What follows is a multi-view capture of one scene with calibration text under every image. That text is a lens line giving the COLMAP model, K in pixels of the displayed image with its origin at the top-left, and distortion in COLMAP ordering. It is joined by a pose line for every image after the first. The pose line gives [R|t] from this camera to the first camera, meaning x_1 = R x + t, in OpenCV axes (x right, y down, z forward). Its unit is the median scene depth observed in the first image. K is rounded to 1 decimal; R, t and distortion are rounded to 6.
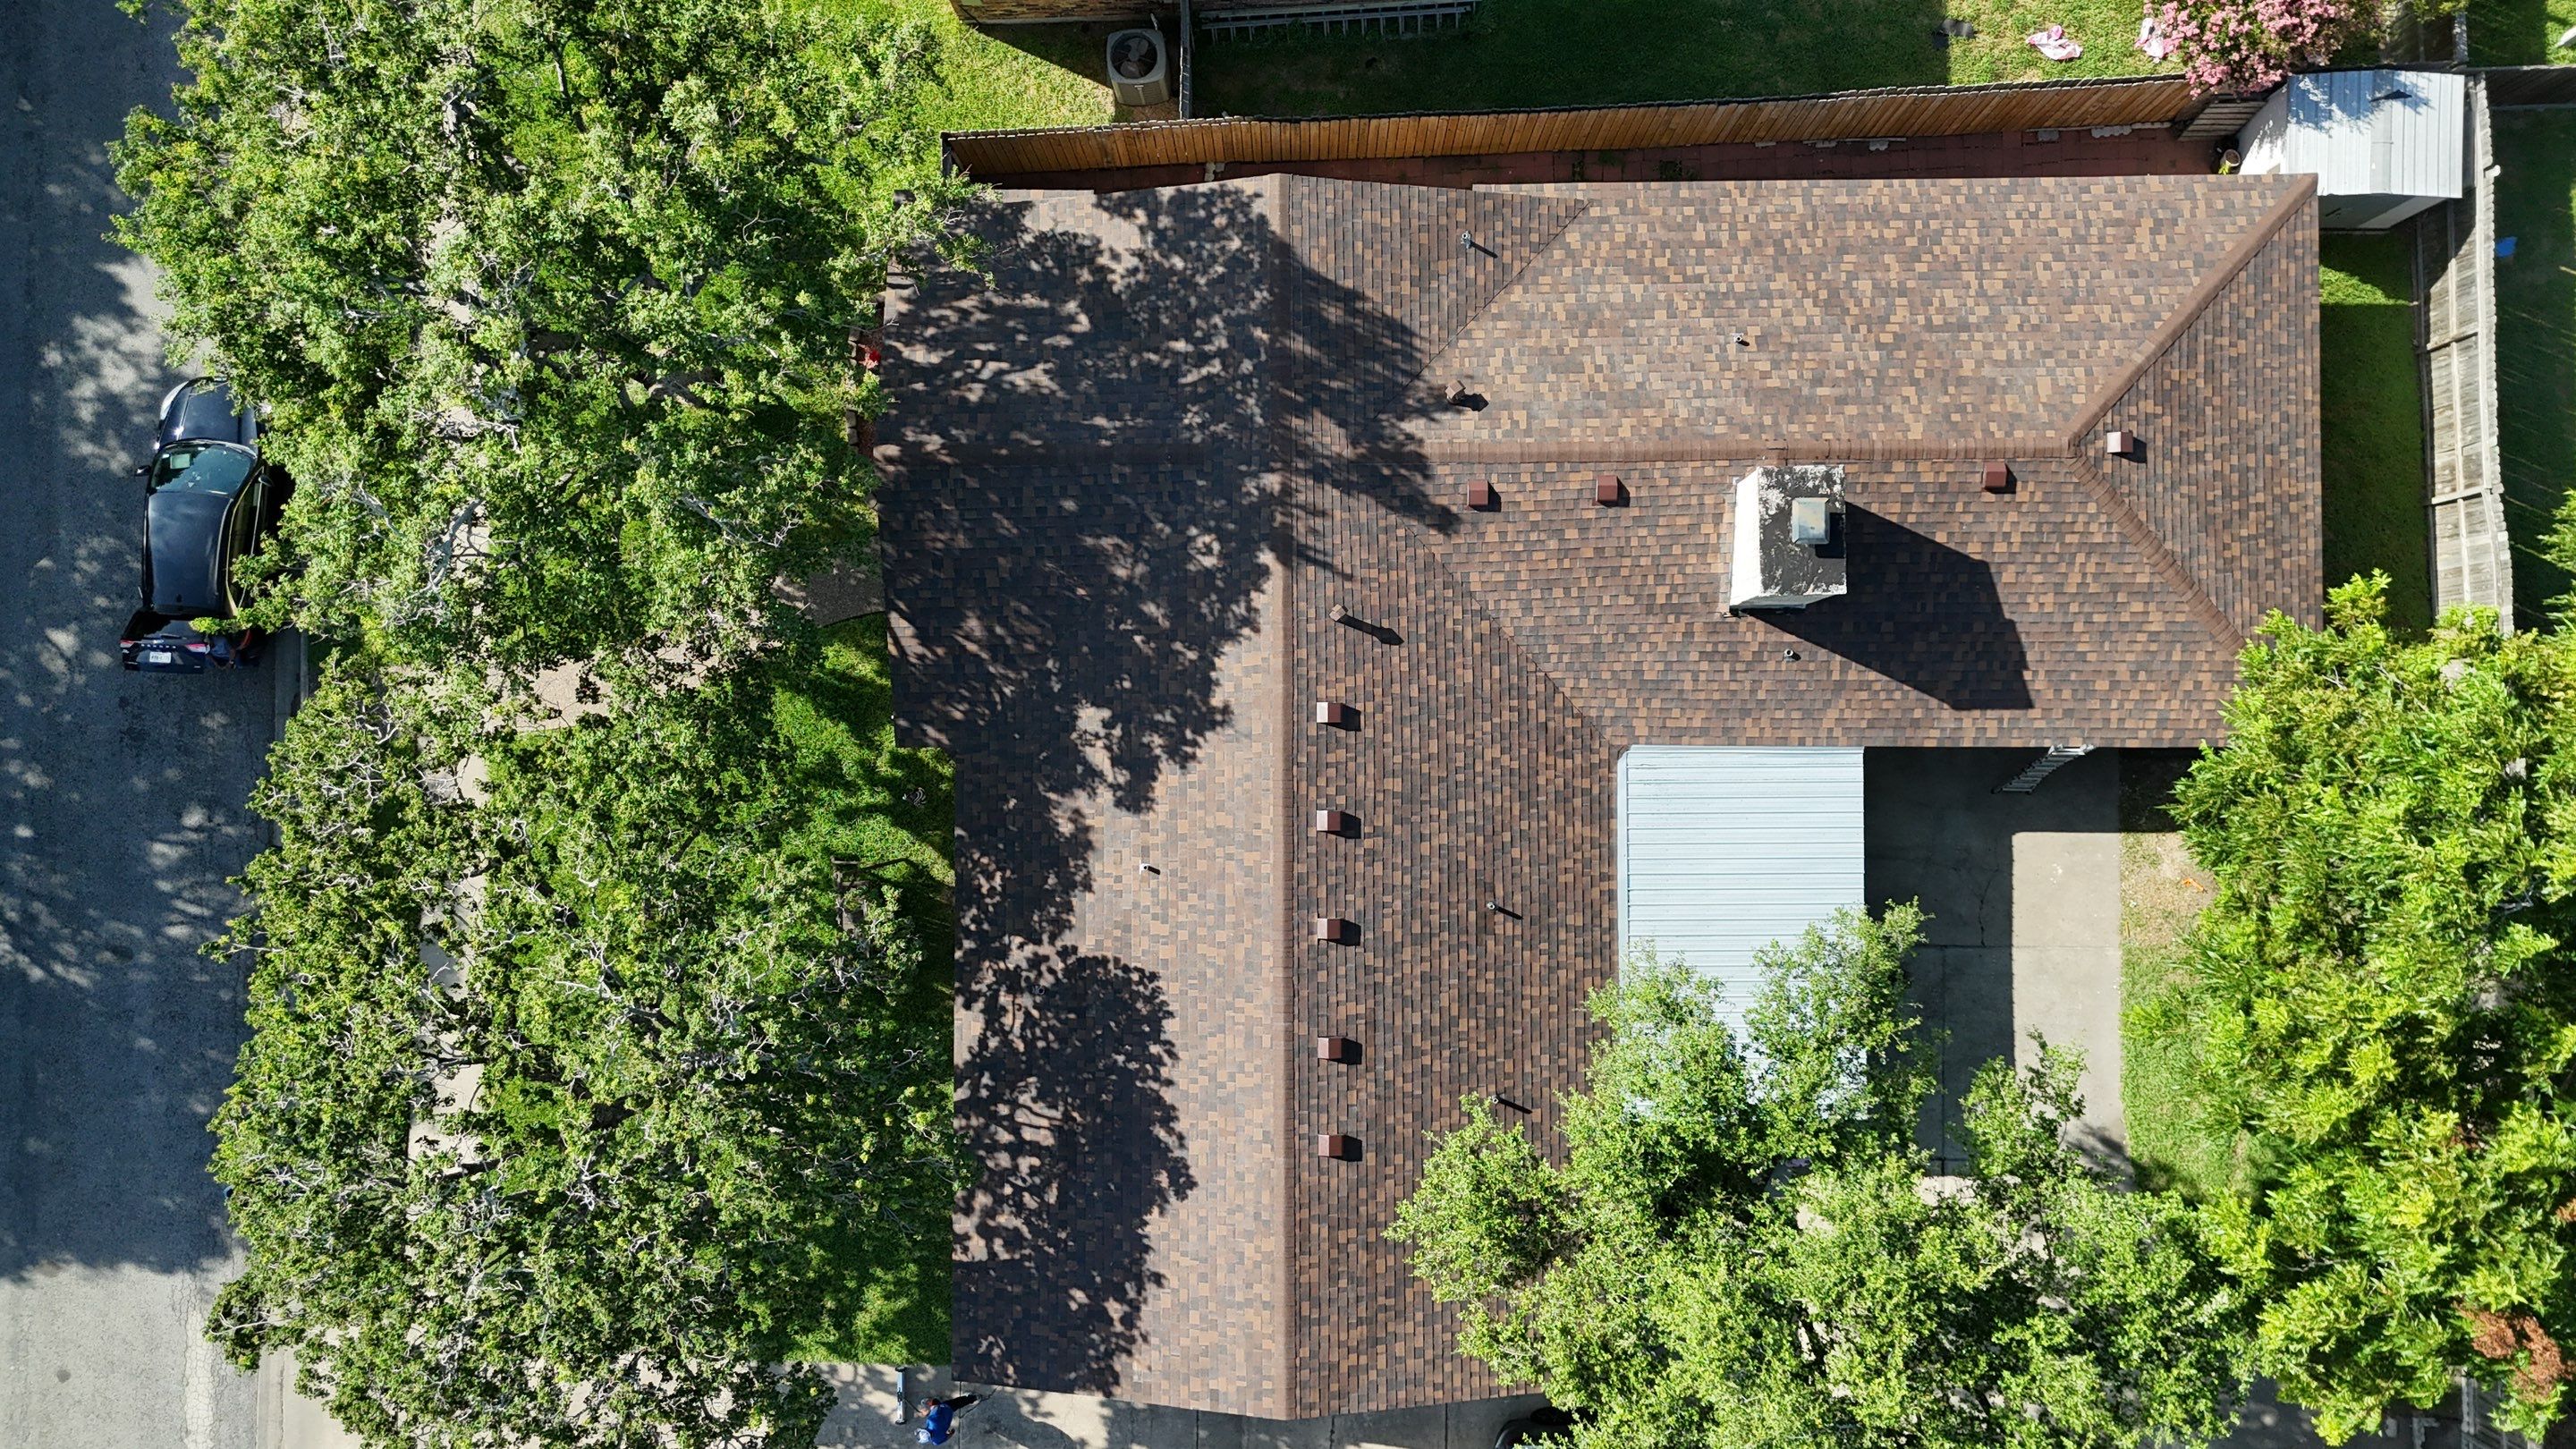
lens RADIAL K [[1902.8, 0, 1306.5], [0, 1902.8, 716.2], [0, 0, 1]] dist [0.075068, -0.072279]
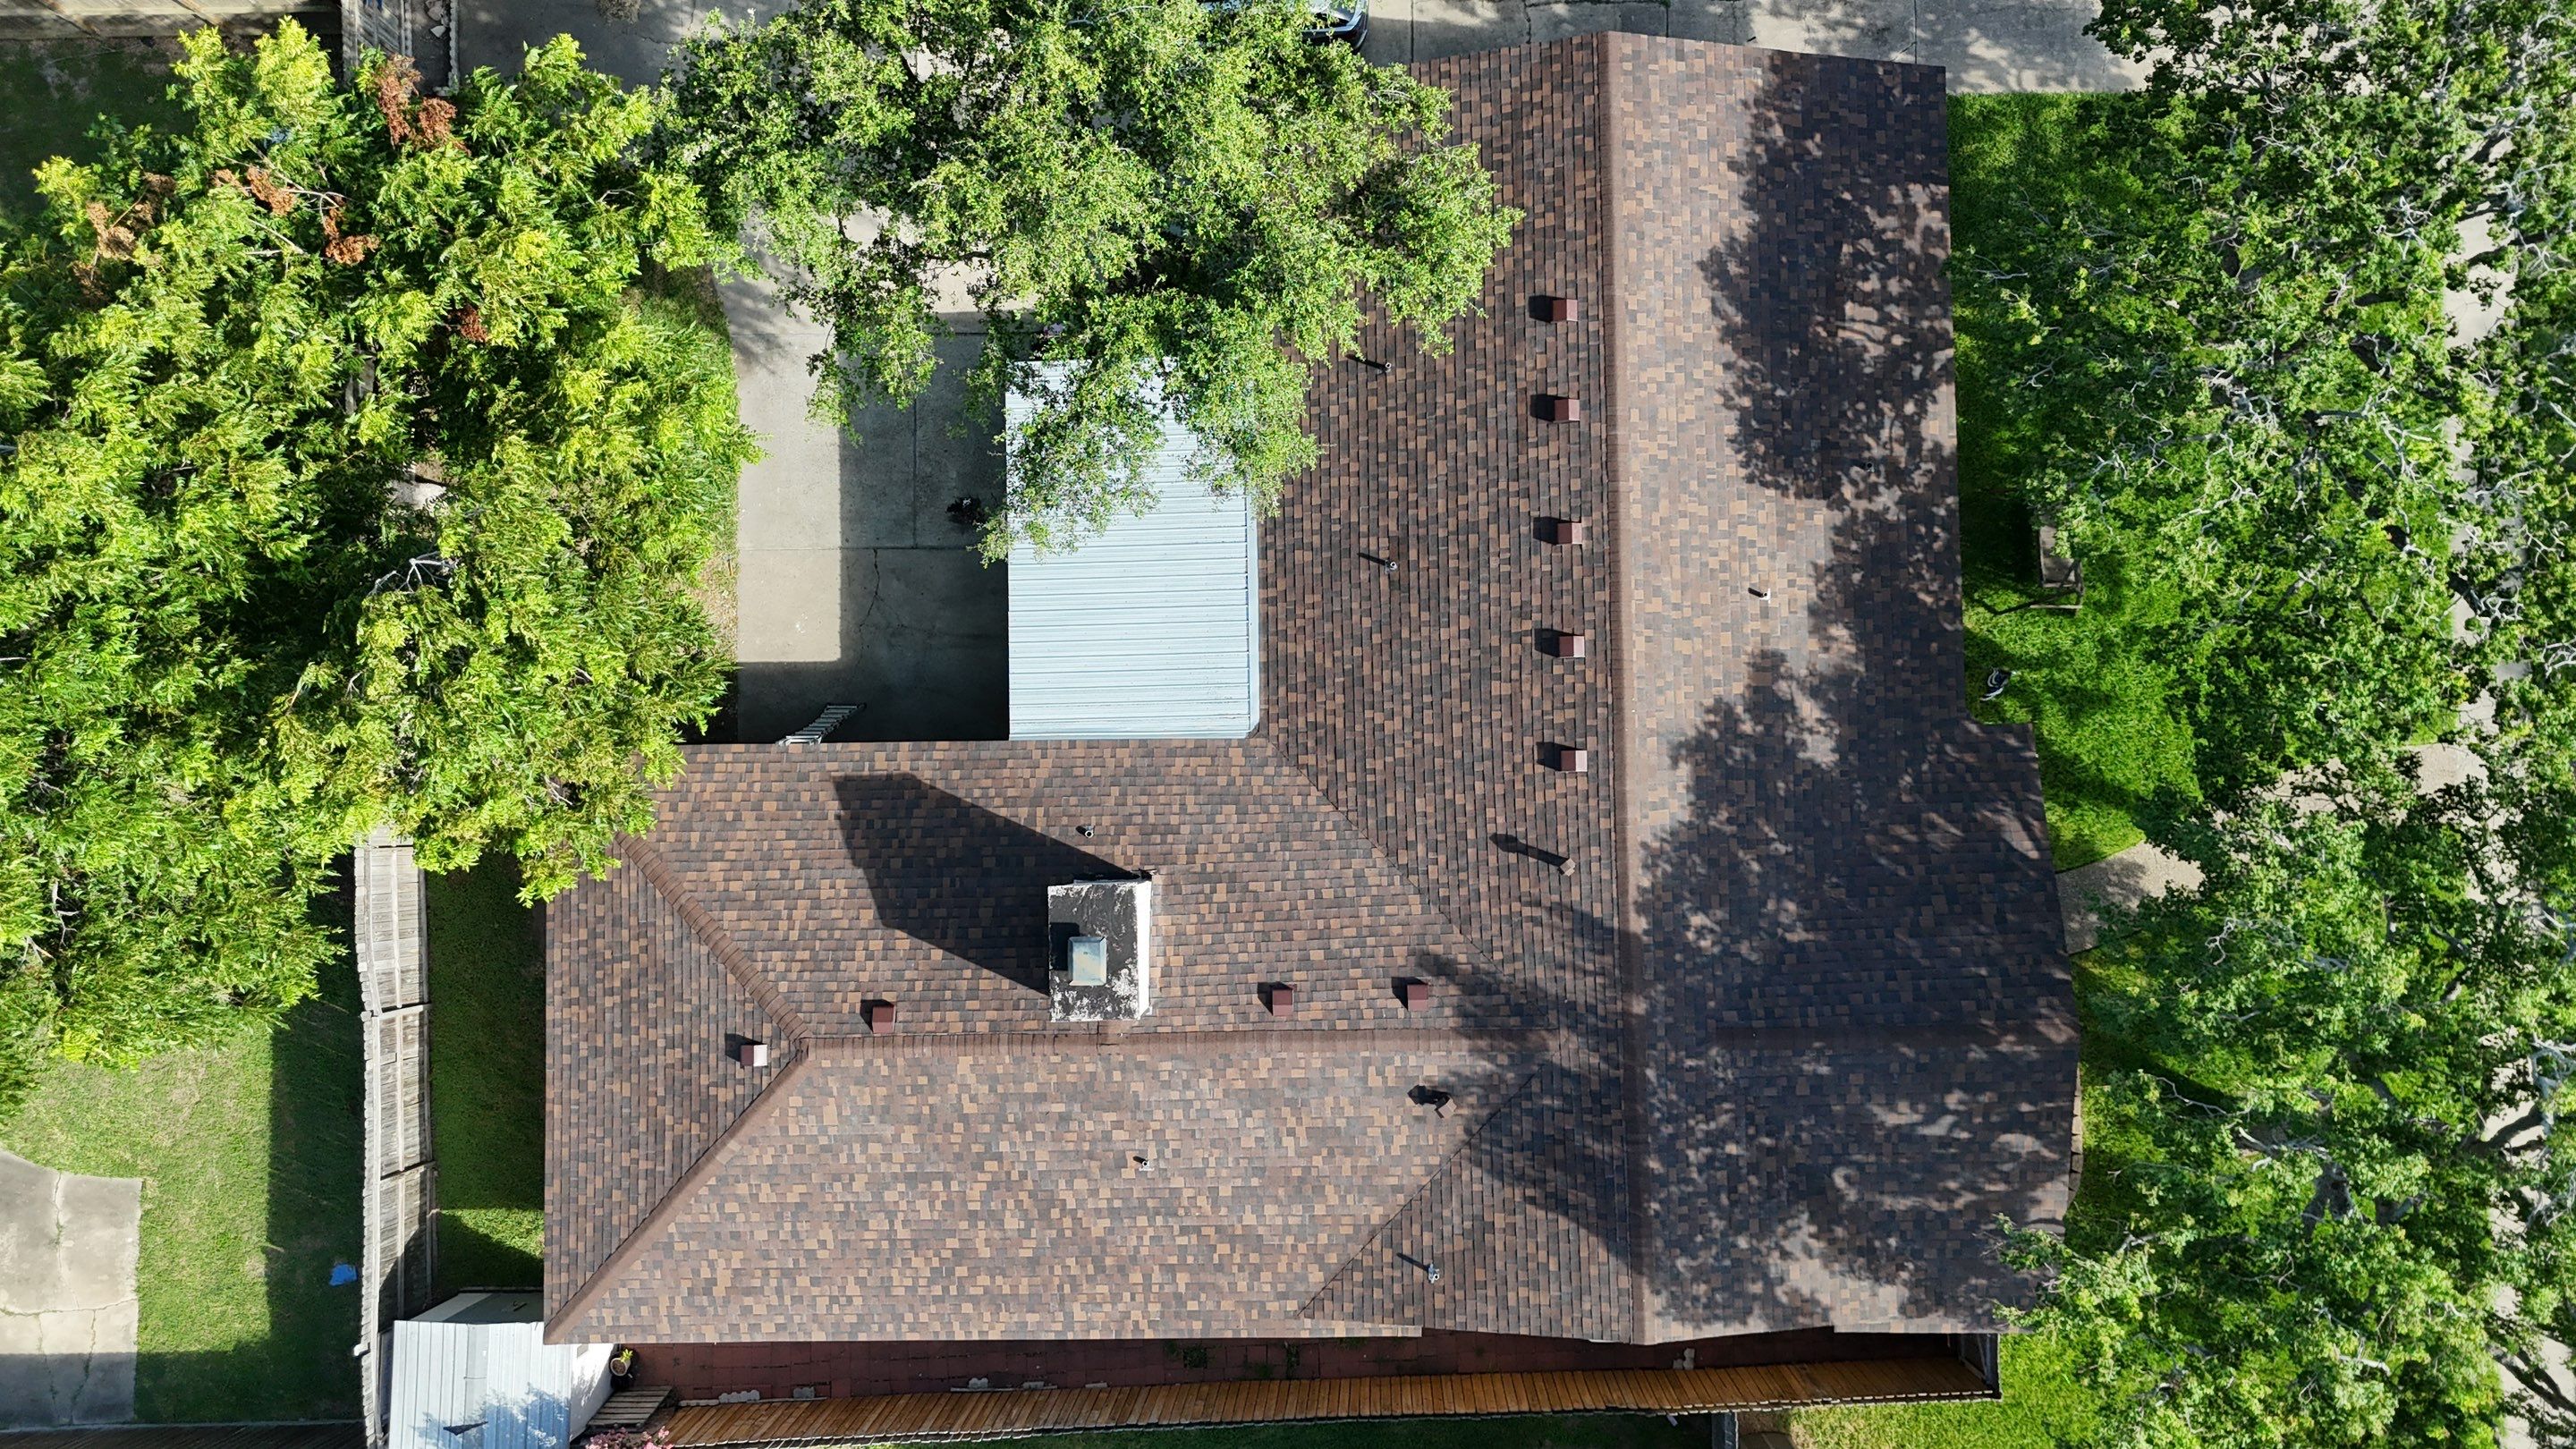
lens RADIAL K [[1902.8, 0, 1271.6], [0, 1902.8, 723.4], [0, 0, 1]] dist [0.075068, -0.072279]
pose [[-0.998525, 0.017155, 0.051505, 0.110949], [-0.013163, -0.996954, 0.076873, -0.053202], [0.052667, 0.076081, 0.995710, 0.046300]]
